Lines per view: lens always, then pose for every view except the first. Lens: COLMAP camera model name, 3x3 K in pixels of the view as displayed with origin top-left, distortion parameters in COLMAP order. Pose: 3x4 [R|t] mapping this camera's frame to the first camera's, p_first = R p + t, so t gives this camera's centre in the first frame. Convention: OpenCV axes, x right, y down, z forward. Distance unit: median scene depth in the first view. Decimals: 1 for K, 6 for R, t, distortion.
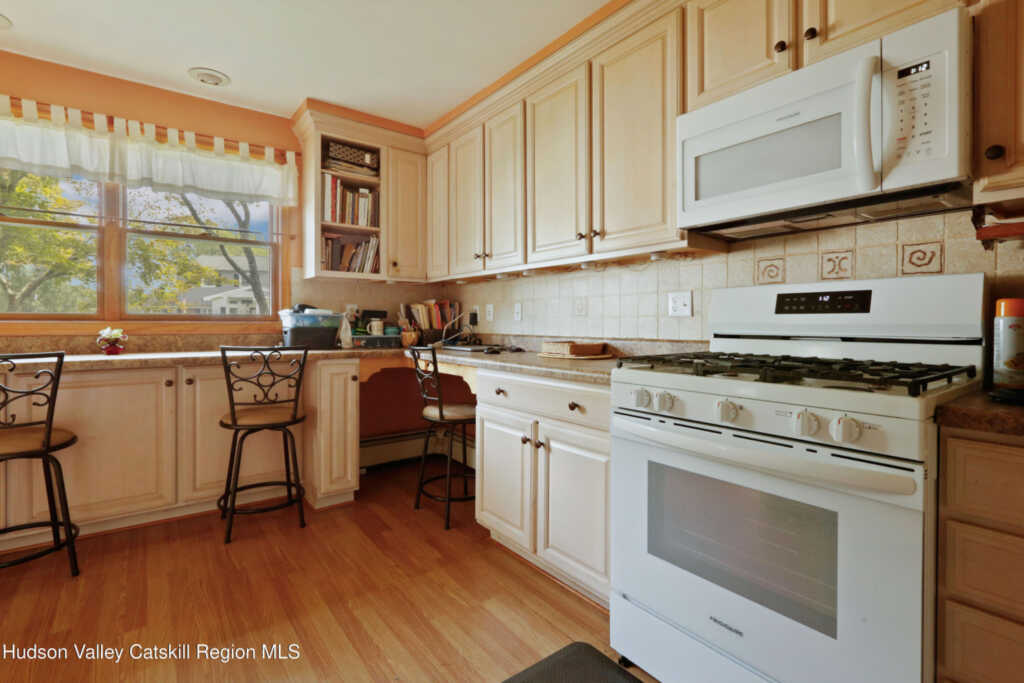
lens RADIAL K [[480.4, 0, 510.9], [0, 480.4, 324.5], [0, 0, 1]] dist [0.001973, 0.000287]
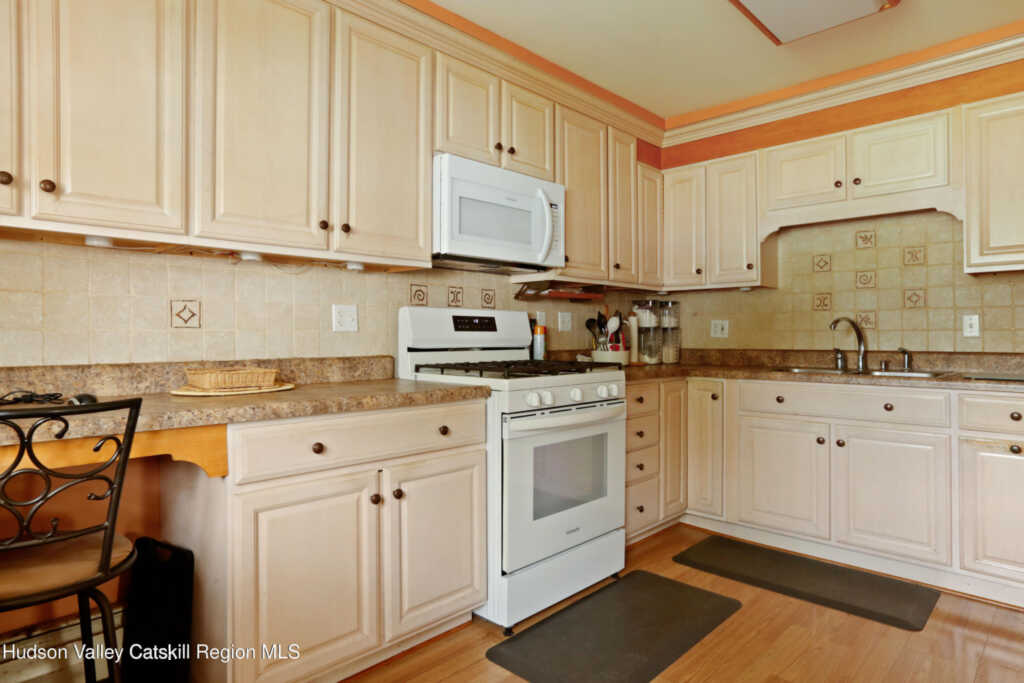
lens RADIAL K [[594.2, 0, 512.0], [0, 594.2, 341.5], [0, 0, 1]] dist [-0.003933, -0.000457]
pose [[-0.142280, -0.012613, 0.989746, -1.059516], [0.004101, 0.999903, 0.013332, -0.014963], [-0.989818, 0.005956, -0.142214, 1.080042]]
